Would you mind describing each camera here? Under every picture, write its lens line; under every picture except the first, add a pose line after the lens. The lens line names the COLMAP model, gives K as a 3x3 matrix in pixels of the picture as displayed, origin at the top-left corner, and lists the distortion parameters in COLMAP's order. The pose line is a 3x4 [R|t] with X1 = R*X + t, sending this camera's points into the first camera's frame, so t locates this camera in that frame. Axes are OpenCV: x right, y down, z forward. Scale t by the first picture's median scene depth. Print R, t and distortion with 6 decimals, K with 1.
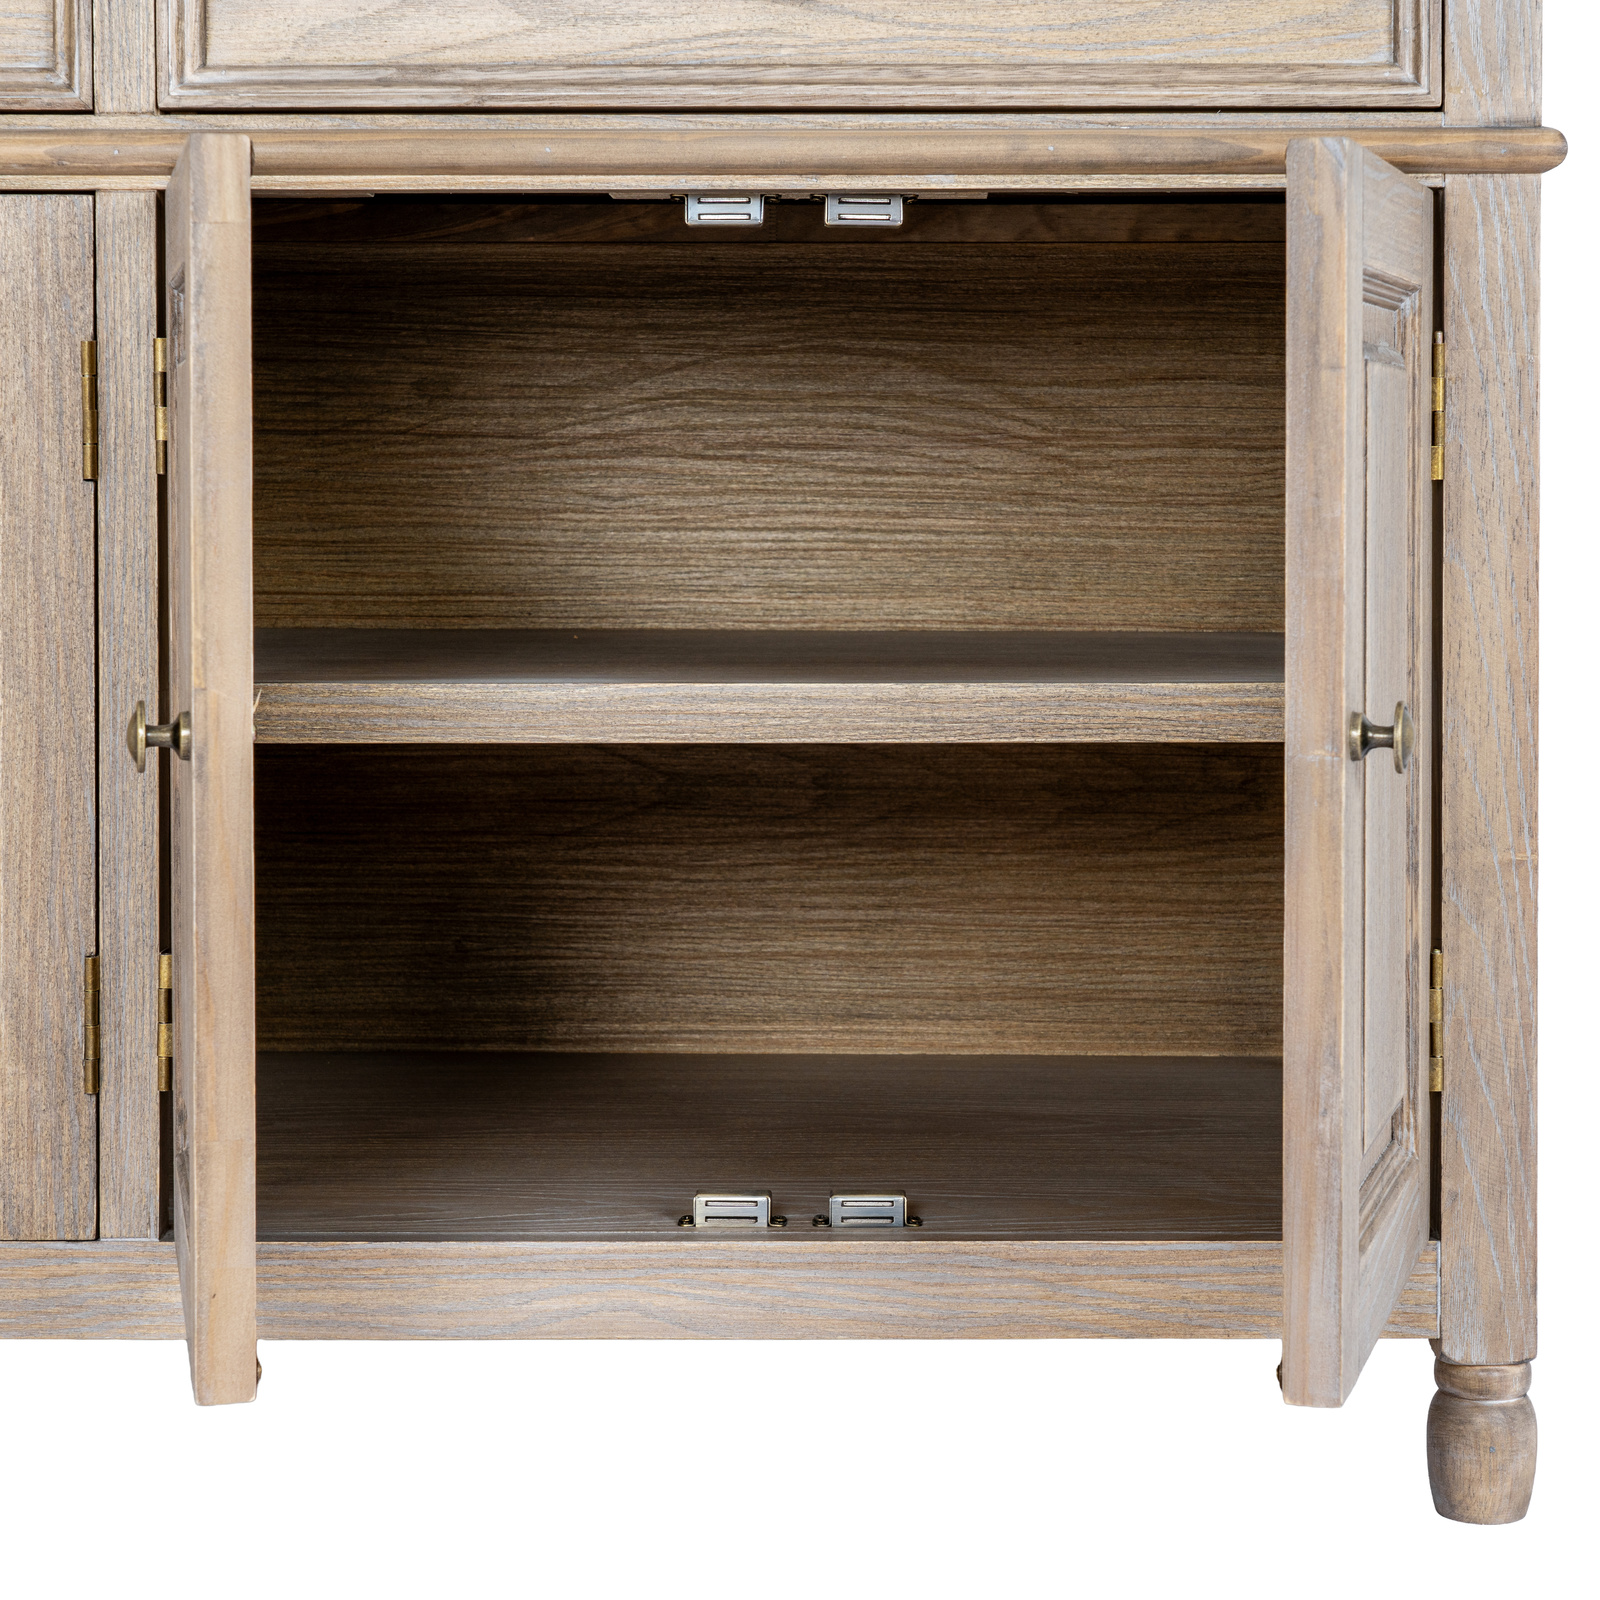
lens RADIAL K [[3358.2, 0, 794.2], [0, 3358.2, 796.2], [0, 0, 1]] dist [0.027963, 0.000000]
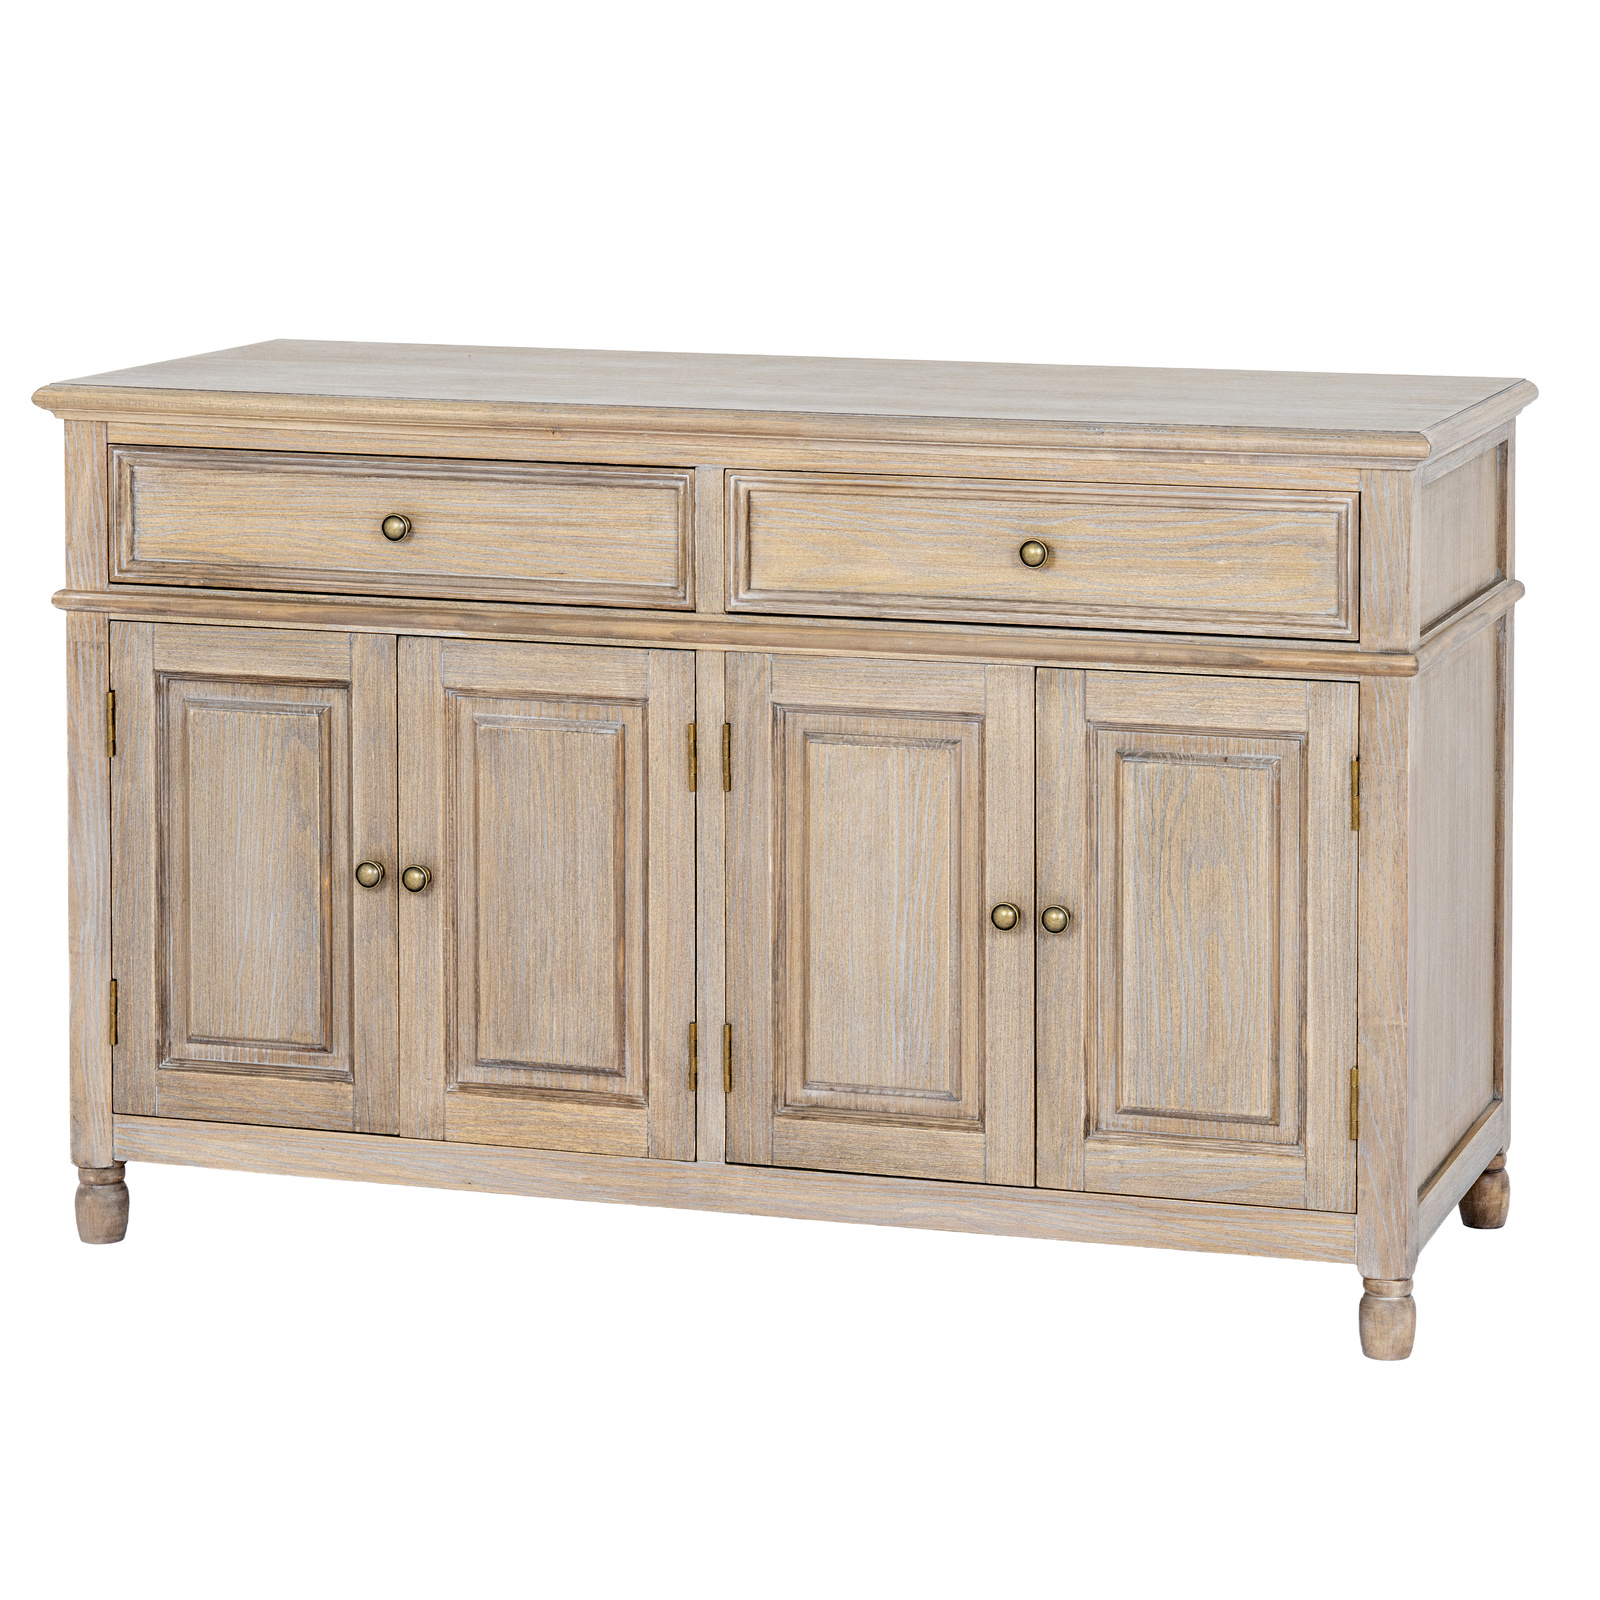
lens RADIAL K [[5088.3, 0, 803.4], [0, 5088.3, 803.7], [0, 0, 1]] dist [0.107271, 0.000000]
pose [[0.955187, 0.053817, -0.291068, 0.735487], [-0.013060, 0.990038, 0.140192, -0.511999], [0.295713, -0.130108, 0.946375, -1.847773]]
